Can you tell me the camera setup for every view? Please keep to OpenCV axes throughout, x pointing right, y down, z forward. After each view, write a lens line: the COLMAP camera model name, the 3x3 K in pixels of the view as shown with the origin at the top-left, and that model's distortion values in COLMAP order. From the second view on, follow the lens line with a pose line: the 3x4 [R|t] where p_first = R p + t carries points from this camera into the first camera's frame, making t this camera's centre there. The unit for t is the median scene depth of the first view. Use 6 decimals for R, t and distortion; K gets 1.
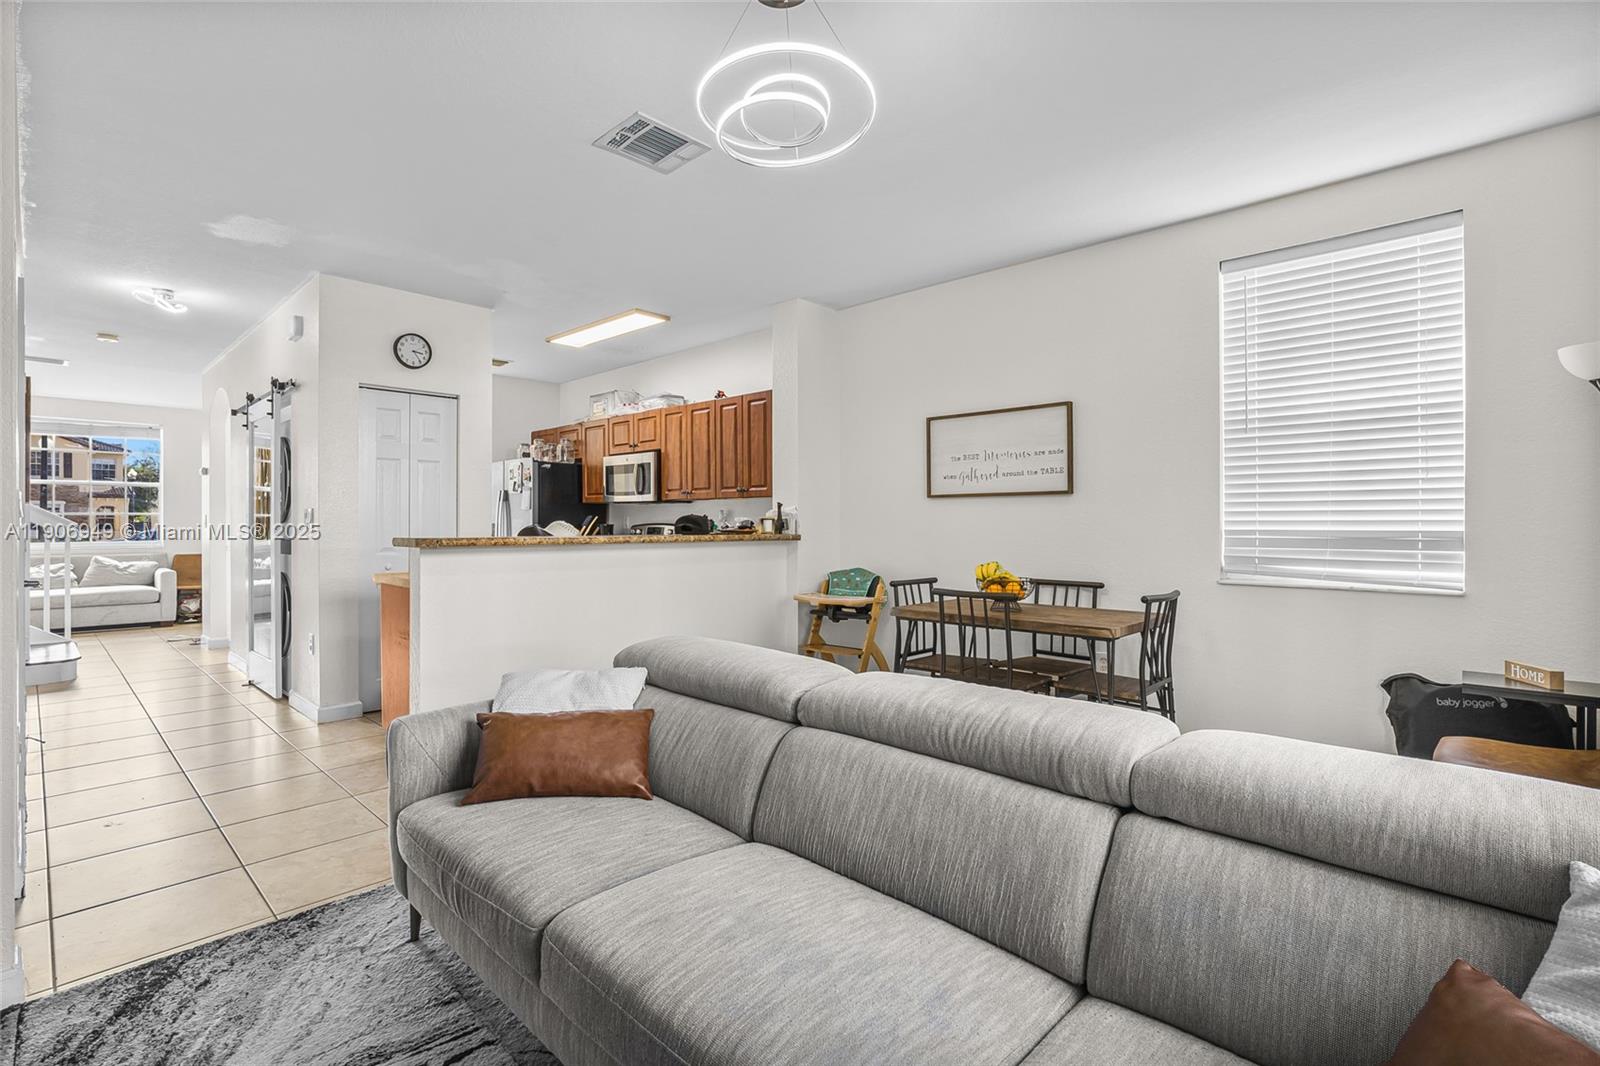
lens RADIAL K [[726.3, 0, 801.2], [0, 726.3, 524.3], [0, 0, 1]] dist [-0.021998, 0.000376]
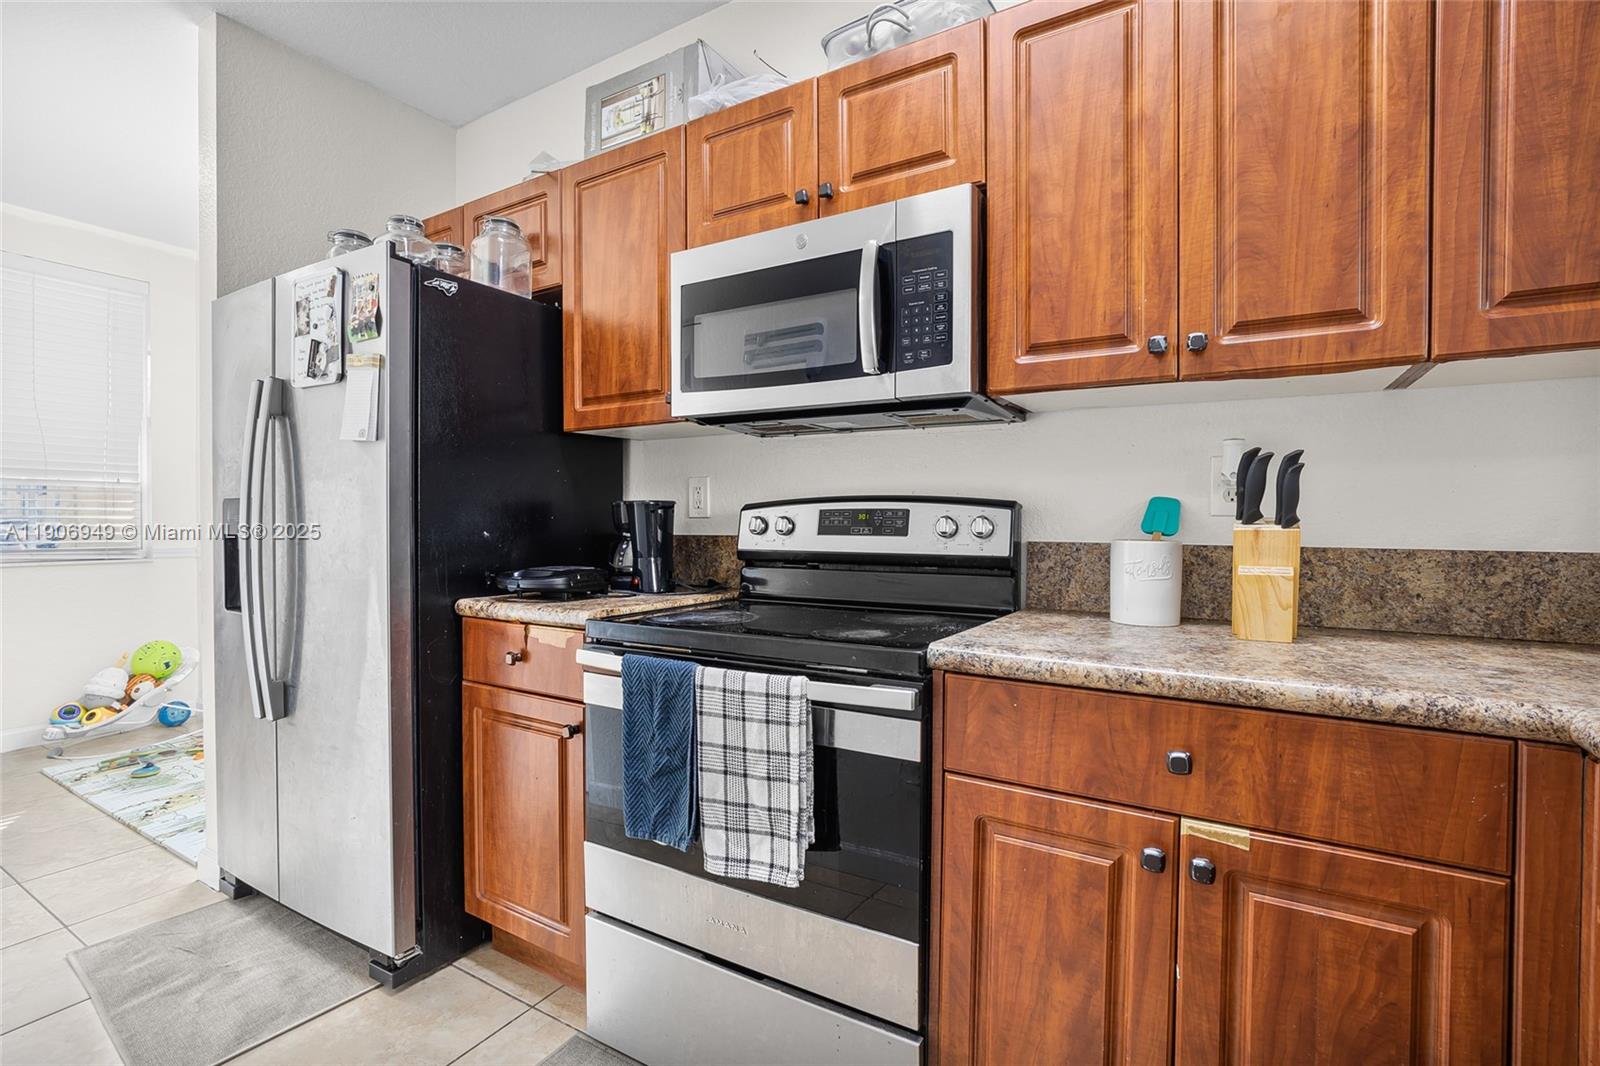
lens RADIAL K [[726.3, 0, 801.2], [0, 726.3, 524.3], [0, 0, 1]] dist [-0.021998, 0.000376]
pose [[0.978214, -0.001222, 0.207595, -0.277351], [-0.000442, 0.999968, 0.007972, 0.007530], [-0.207598, -0.007890, 0.978182, 0.708492]]
